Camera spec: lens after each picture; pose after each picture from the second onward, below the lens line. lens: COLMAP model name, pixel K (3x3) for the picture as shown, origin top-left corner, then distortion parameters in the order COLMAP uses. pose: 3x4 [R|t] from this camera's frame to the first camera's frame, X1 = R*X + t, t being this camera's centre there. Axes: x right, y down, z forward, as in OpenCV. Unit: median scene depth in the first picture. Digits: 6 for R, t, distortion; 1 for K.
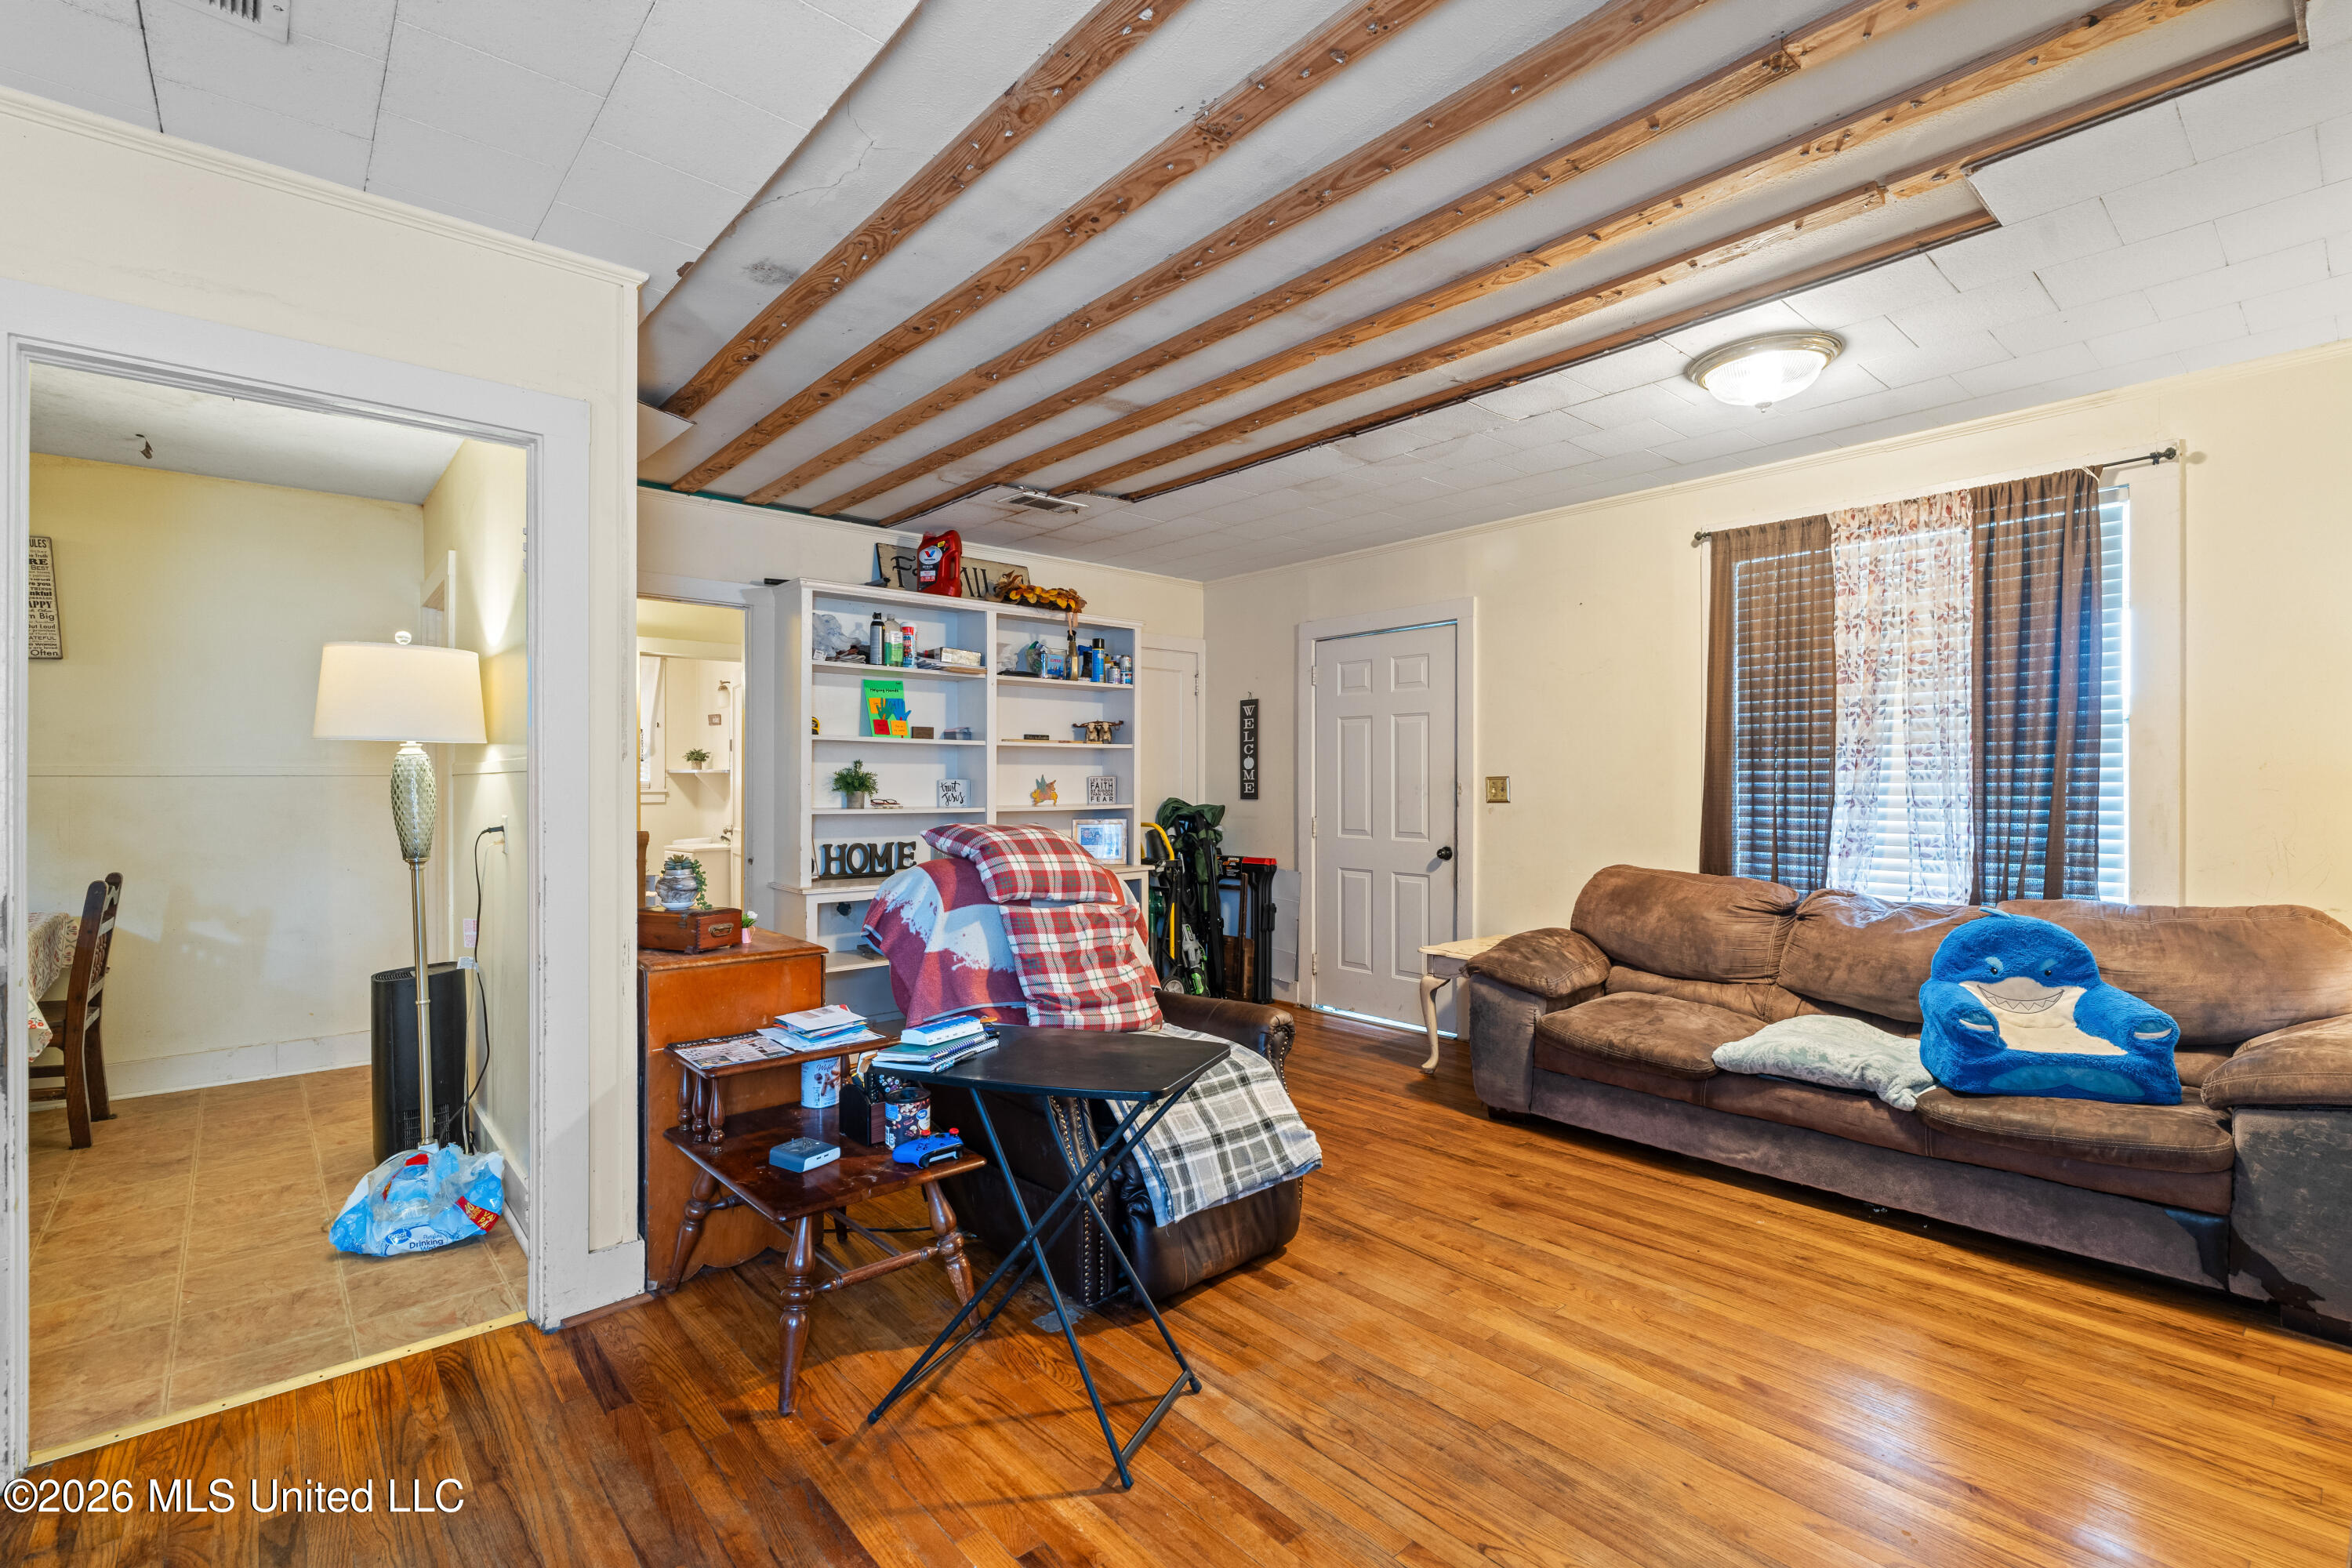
lens RADIAL K [[1069.1, 0, 1177.2], [0, 1069.1, 787.3], [0, 0, 1]] dist [-0.005401, 0.001842]
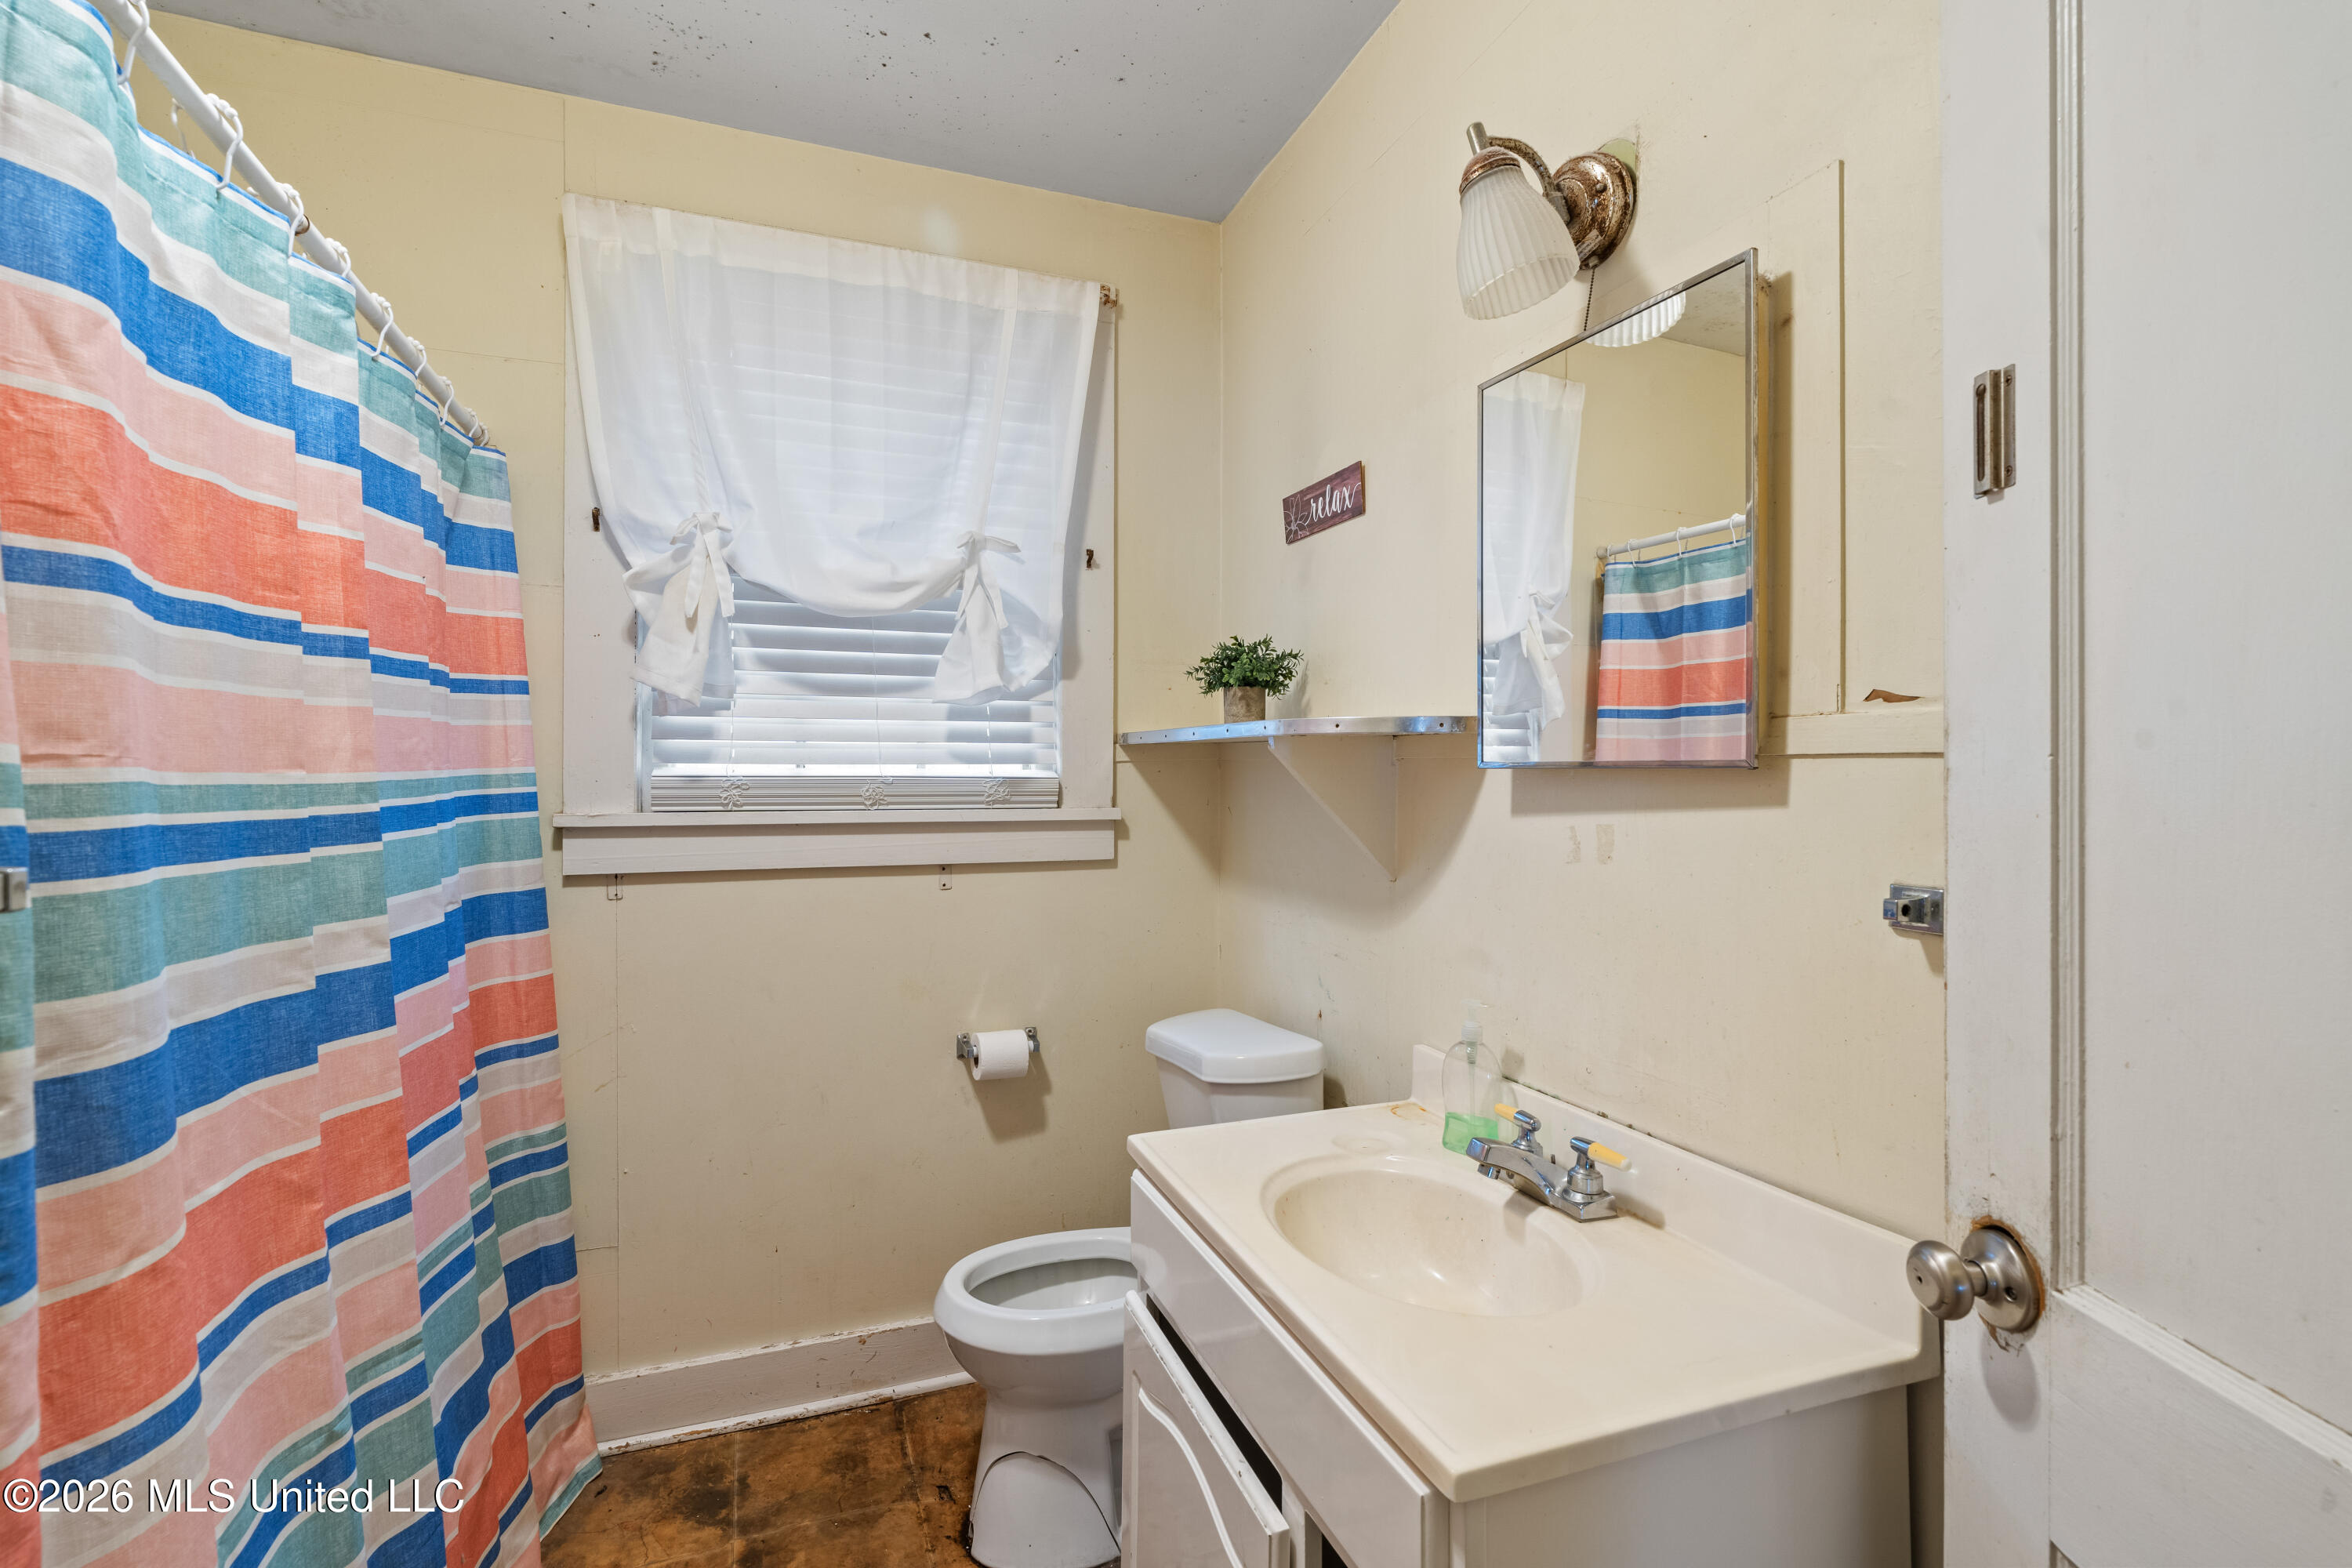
lens RADIAL K [[1069.1, 0, 1172.9], [0, 1069.1, 774.3], [0, 0, 1]] dist [-0.005401, 0.001842]
pose [[0.940787, 0.003117, -0.338983, -0.380710], [-0.004700, 0.999982, -0.003848, -0.005358], [0.338965, 0.005214, 0.940785, 0.767103]]
